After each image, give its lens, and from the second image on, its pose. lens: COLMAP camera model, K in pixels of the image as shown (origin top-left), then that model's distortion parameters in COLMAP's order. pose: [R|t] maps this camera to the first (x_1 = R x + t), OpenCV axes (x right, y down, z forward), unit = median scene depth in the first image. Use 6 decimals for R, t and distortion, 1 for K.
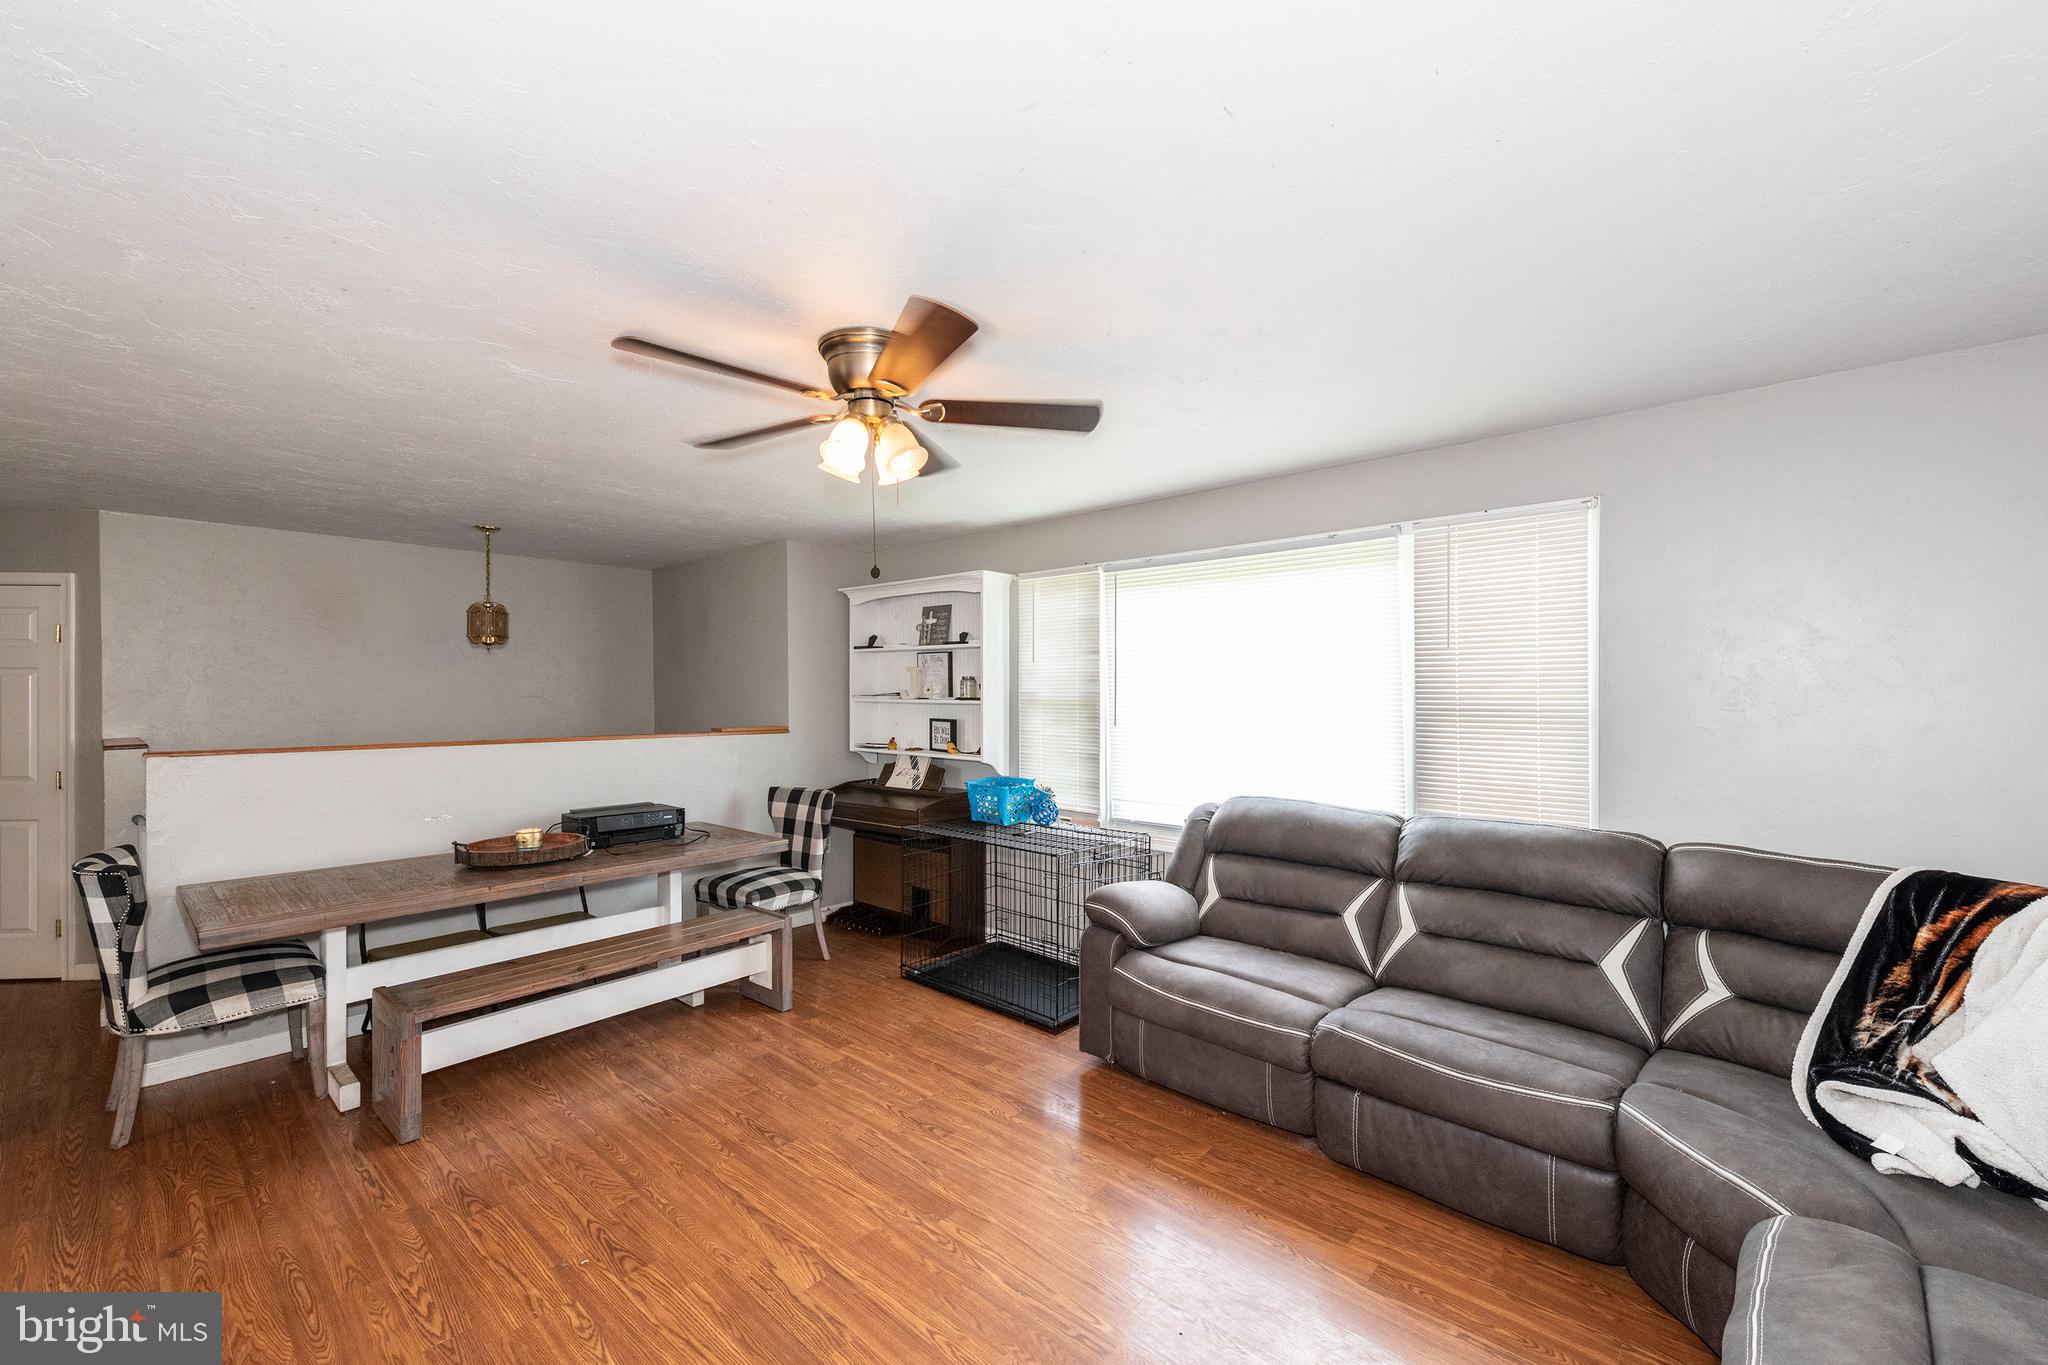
lens RADIAL K [[816.9, 0, 1045.1], [0, 816.9, 690.9], [0, 0, 1]] dist [-0.001075, -0.000306]
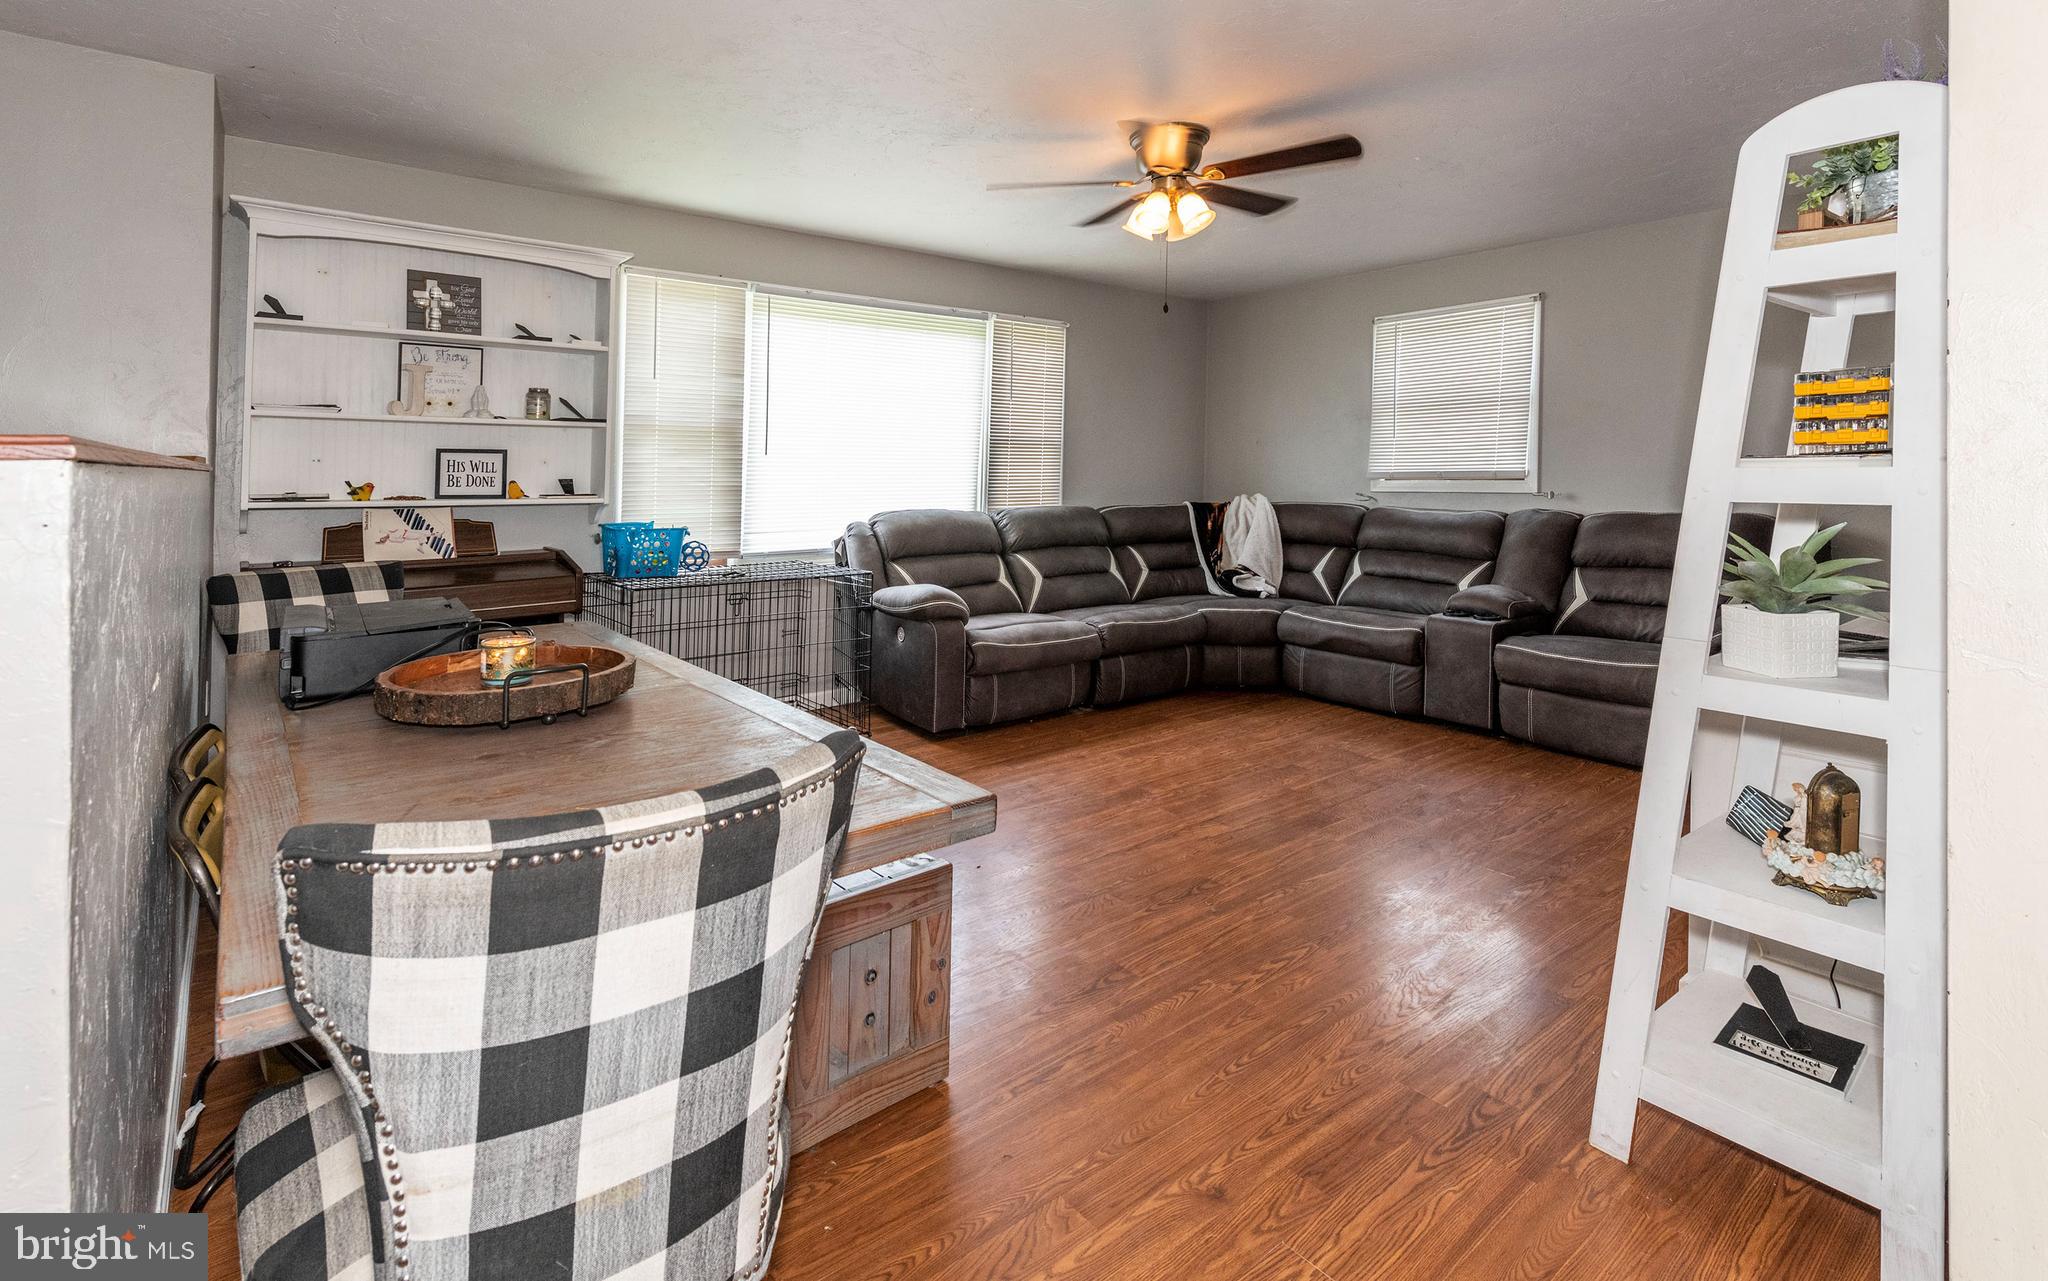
lens RADIAL K [[940.4, 0, 955.1], [0, 940.4, 476.5], [0, 0, 1]] dist [0.001560, 0.000296]
pose [[0.214786, -0.005889, 0.976643, -1.219558], [-0.001484, 0.999979, 0.006356, 0.078778], [-0.976660, -0.002815, 0.214773, 0.693987]]
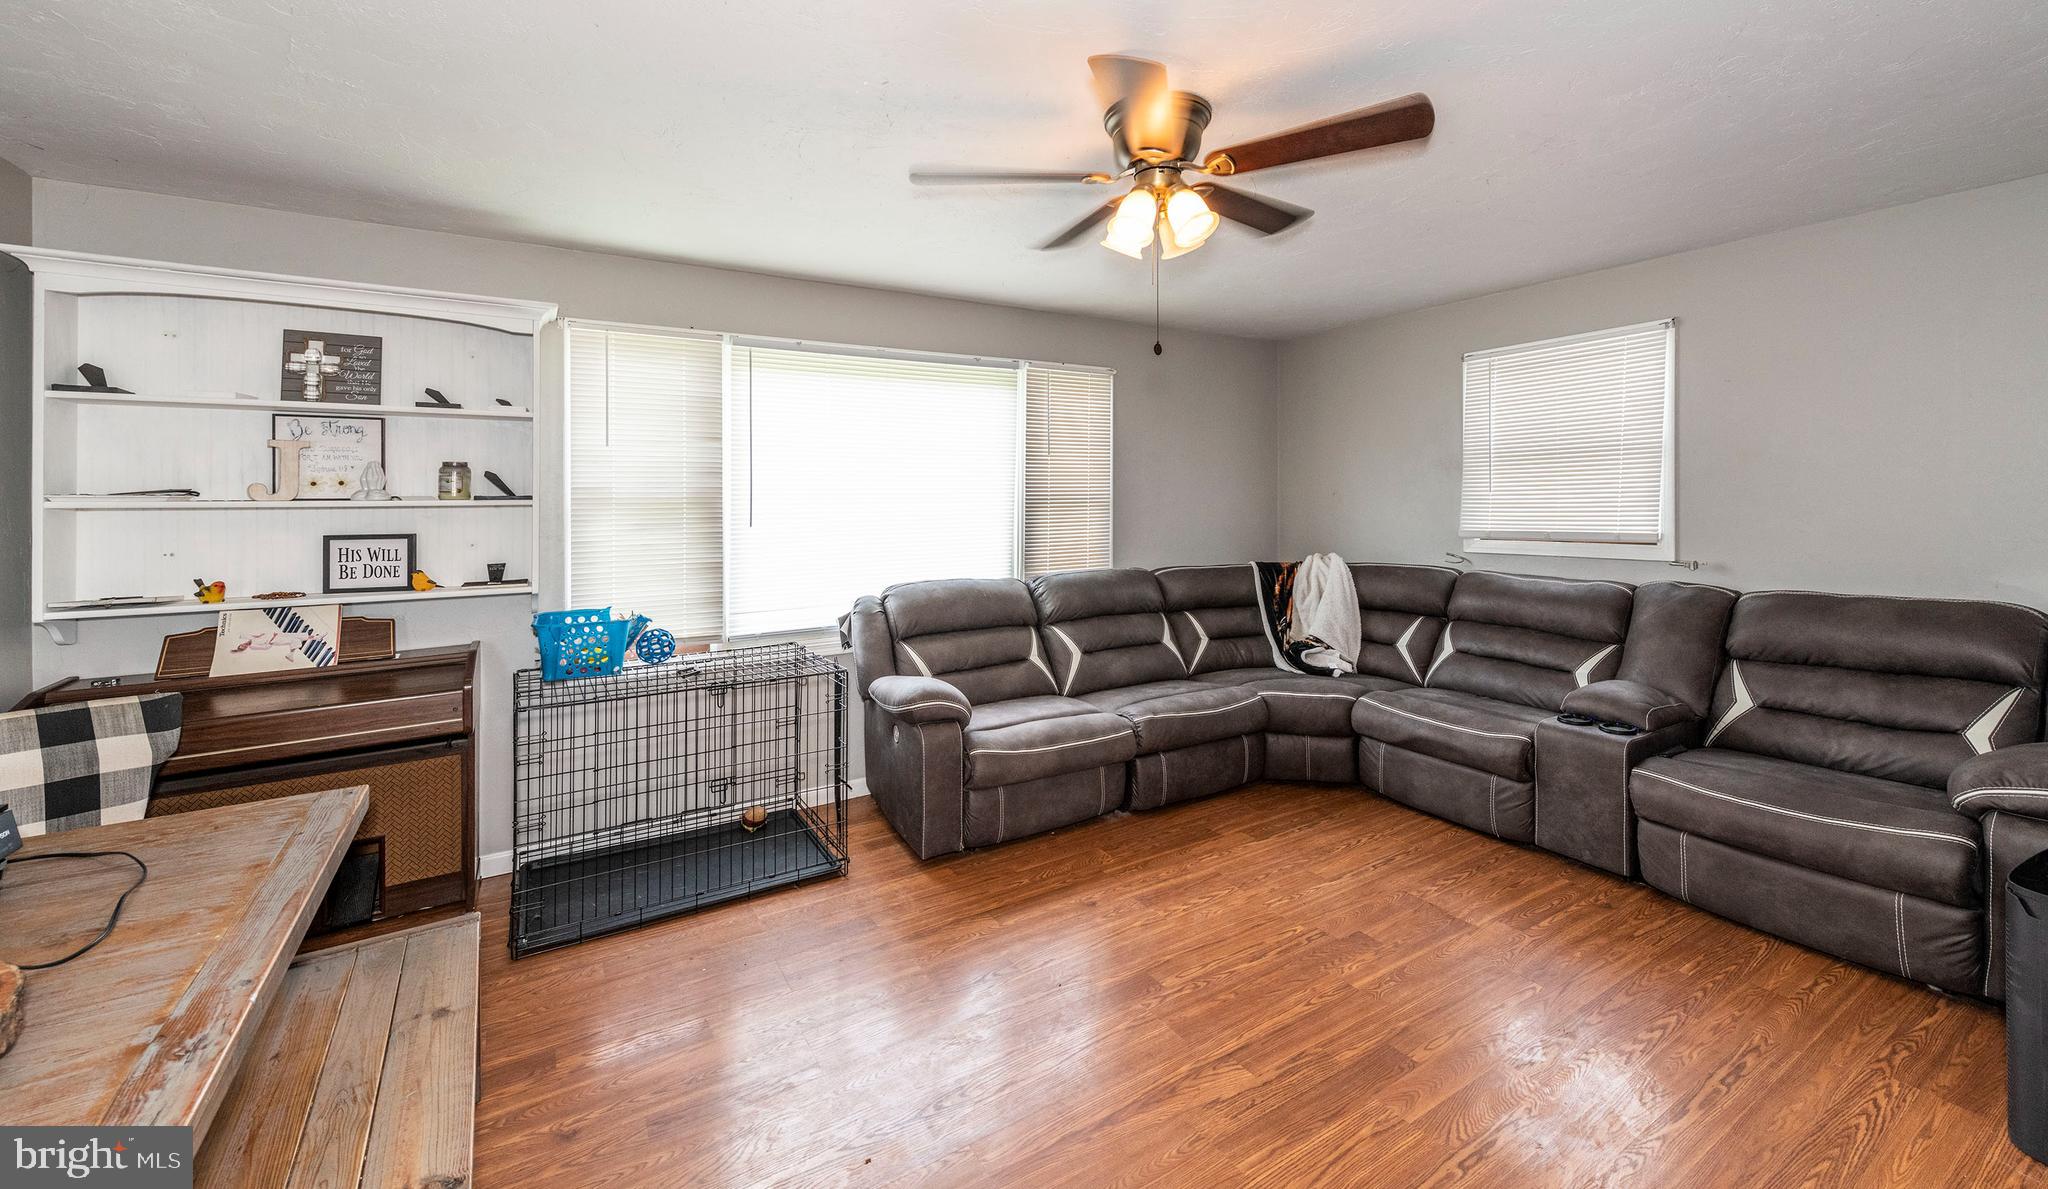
lens RADIAL K [[806.5, 0, 1021.9], [0, 806.5, 489.9], [0, 0, 1]] dist [0.003375, -0.000516]
pose [[0.304954, 0.005246, 0.952353, -0.816644], [0.010774, 0.999902, -0.008957, 0.019692], [-0.952306, 0.012992, 0.304868, 0.597741]]
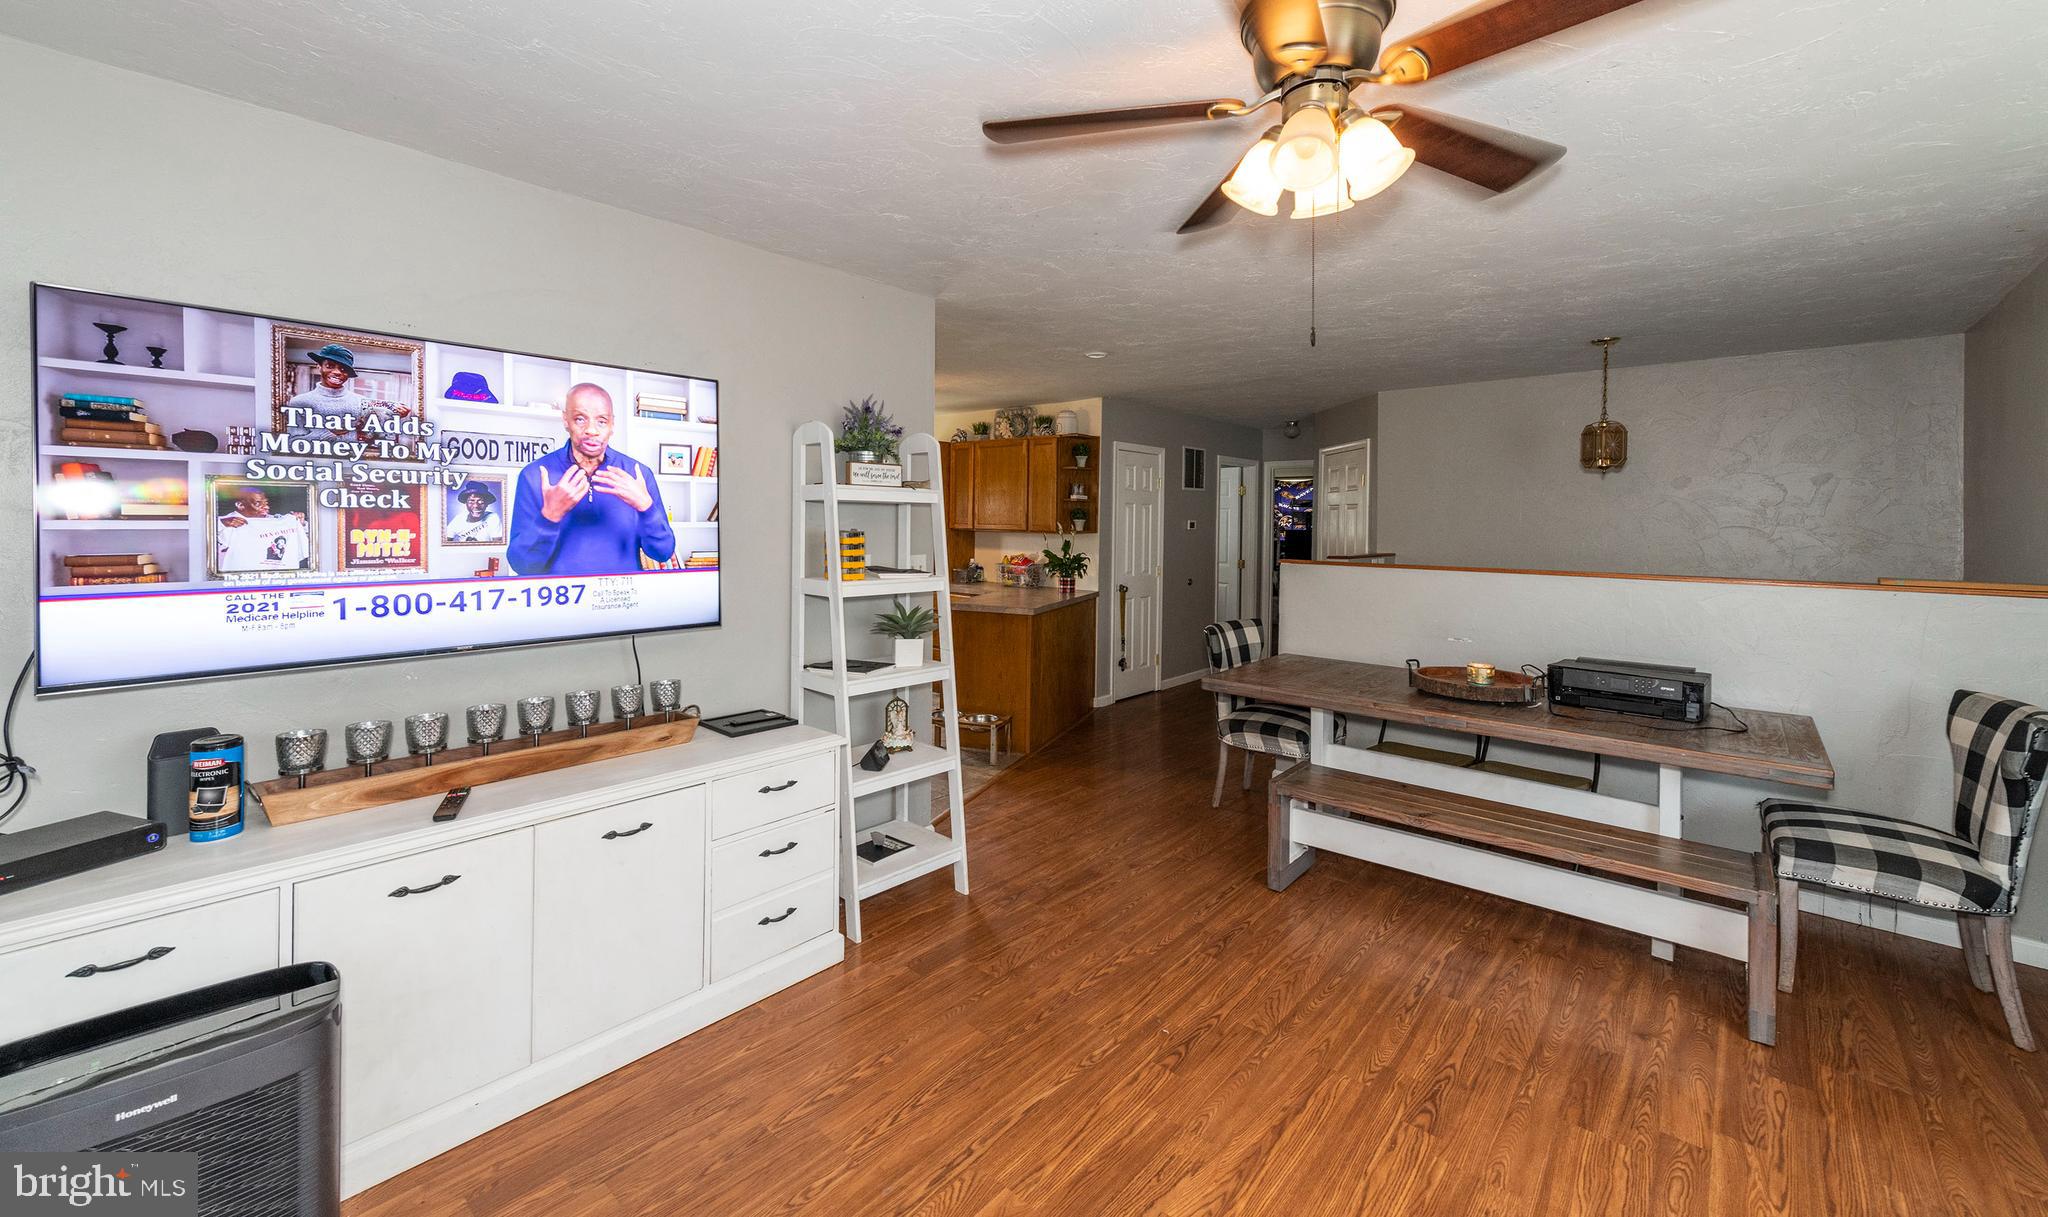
lens RADIAL K [[804.0, 0, 1022.0], [0, 804.0, 542.2], [0, 0, 1]] dist [0.001049, -0.000021]
pose [[-0.016445, 0.027407, -0.999489, 0.326031], [-0.009034, 0.999579, 0.027558, 0.009933], [0.999824, 0.009483, -0.016190, 0.534112]]
